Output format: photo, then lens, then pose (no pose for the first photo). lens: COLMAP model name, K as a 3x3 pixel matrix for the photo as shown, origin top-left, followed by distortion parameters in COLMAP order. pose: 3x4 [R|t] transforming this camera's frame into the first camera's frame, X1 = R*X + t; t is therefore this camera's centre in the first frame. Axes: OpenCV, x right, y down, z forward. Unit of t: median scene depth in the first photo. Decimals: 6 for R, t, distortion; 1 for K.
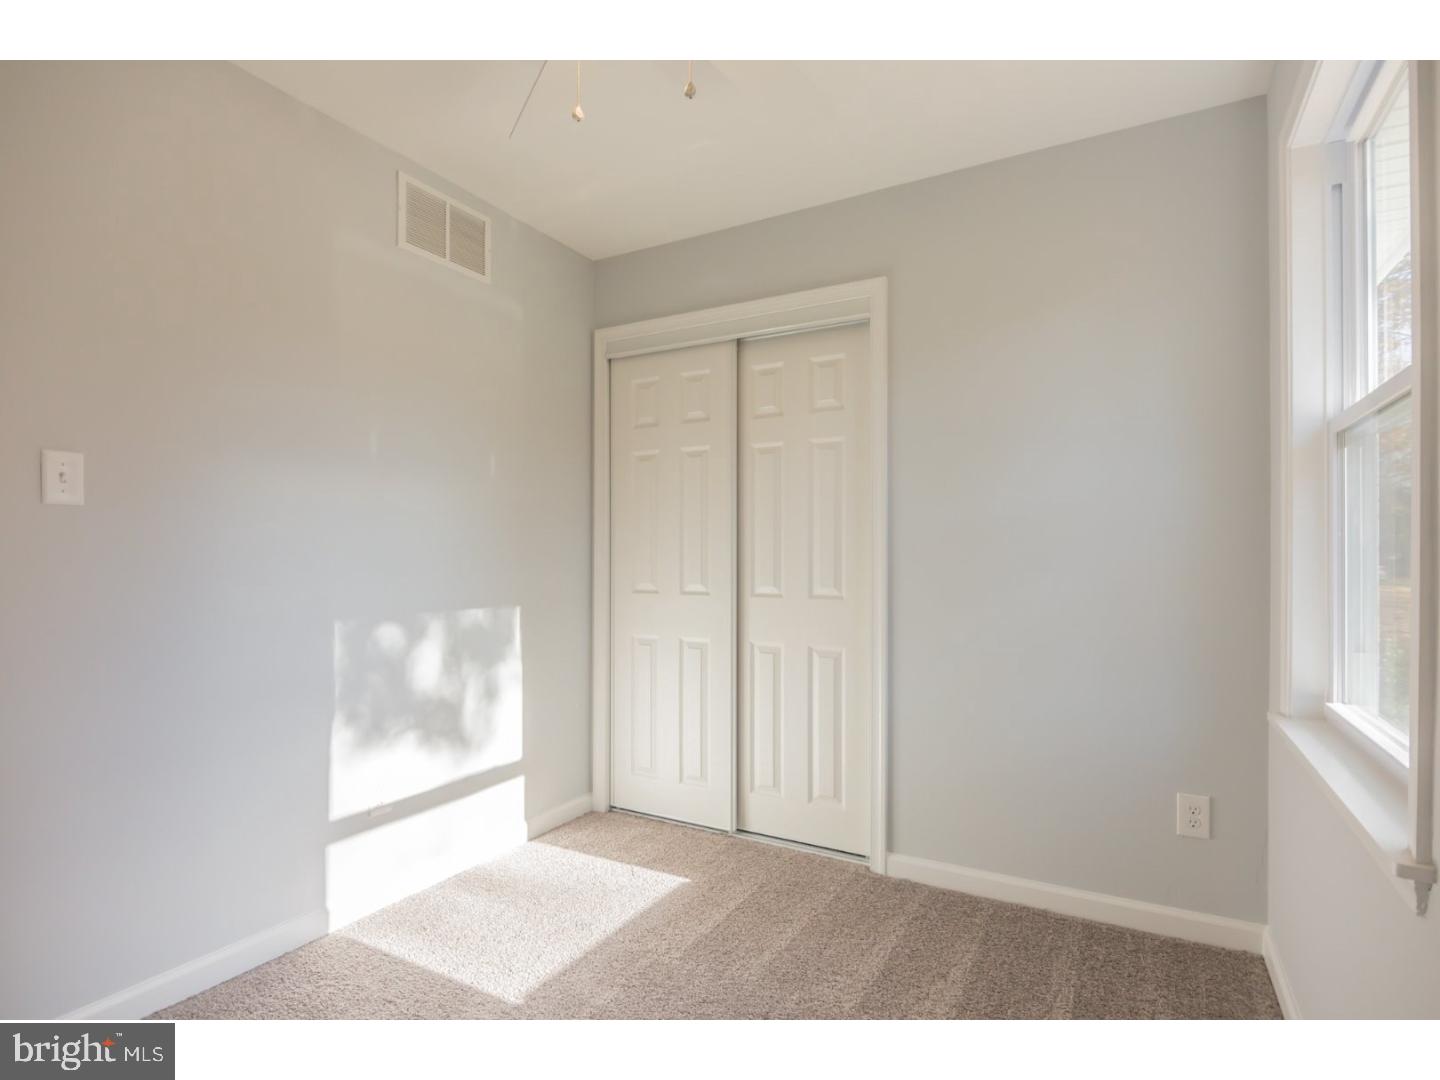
lens RADIAL K [[742.2, 0, 720.1], [0, 742.2, 555.9], [0, 0, 1]] dist [-0.003640, -0.000674]
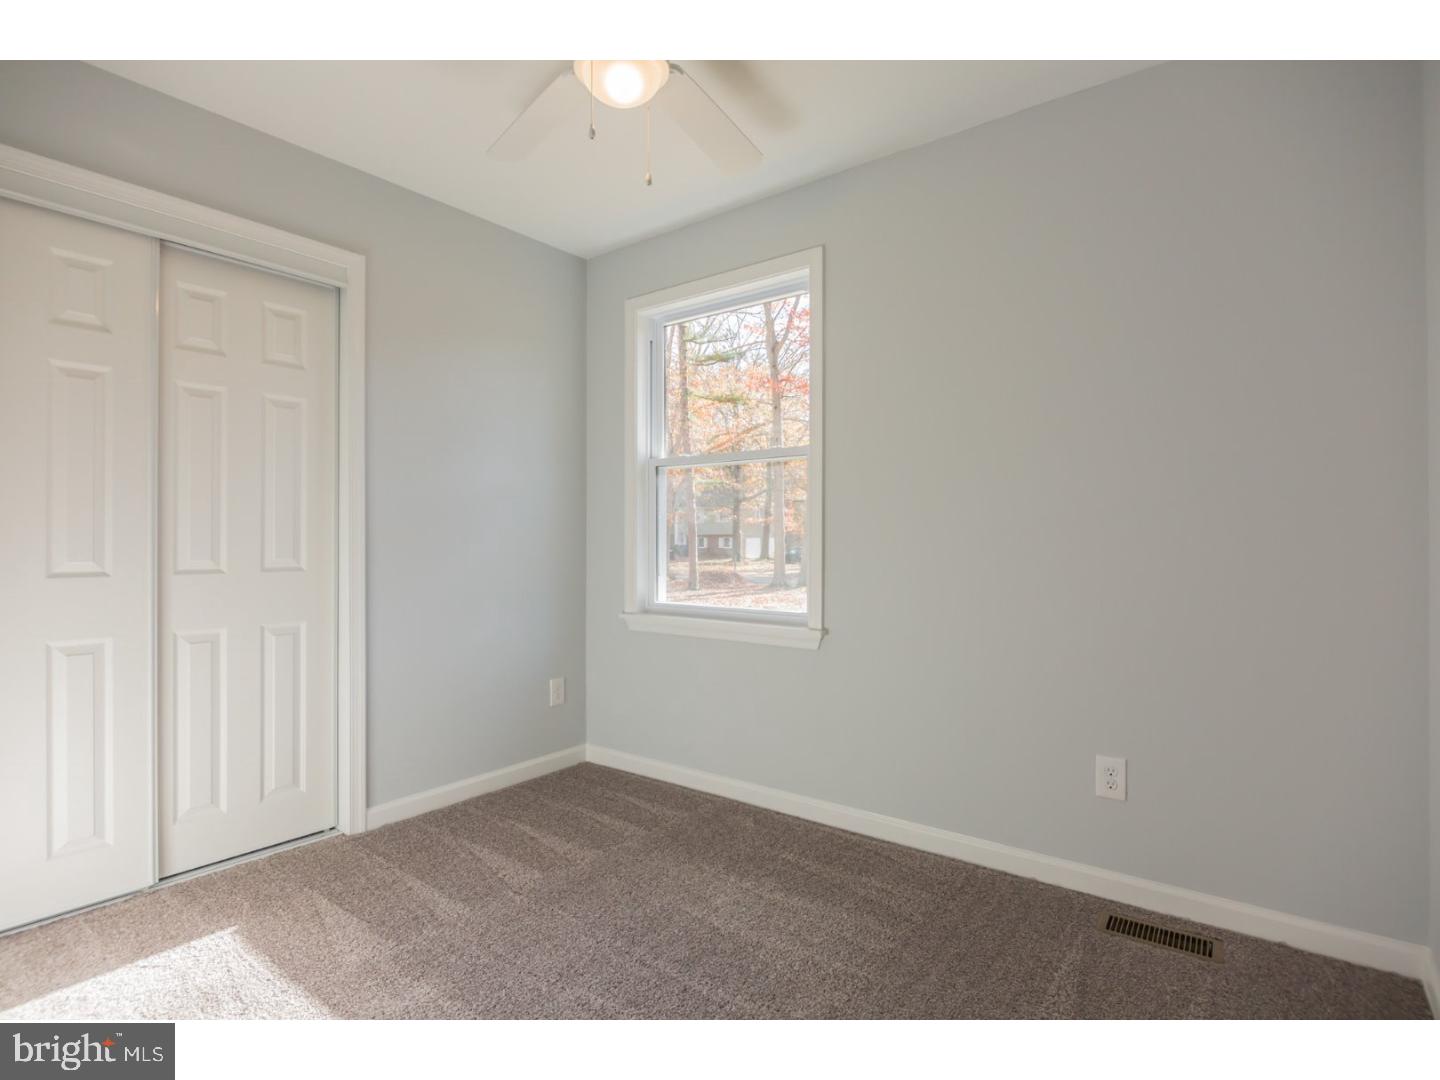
lens RADIAL K [[734.6, 0, 720.0], [0, 734.6, 540.0], [0, 0, 1]] dist [-0.002539, -0.000520]
pose [[0.144516, -0.002257, 0.989500, -0.675377], [-0.001668, 0.999995, 0.002524, 0.016379], [-0.989501, -0.002016, 0.144511, 0.334681]]
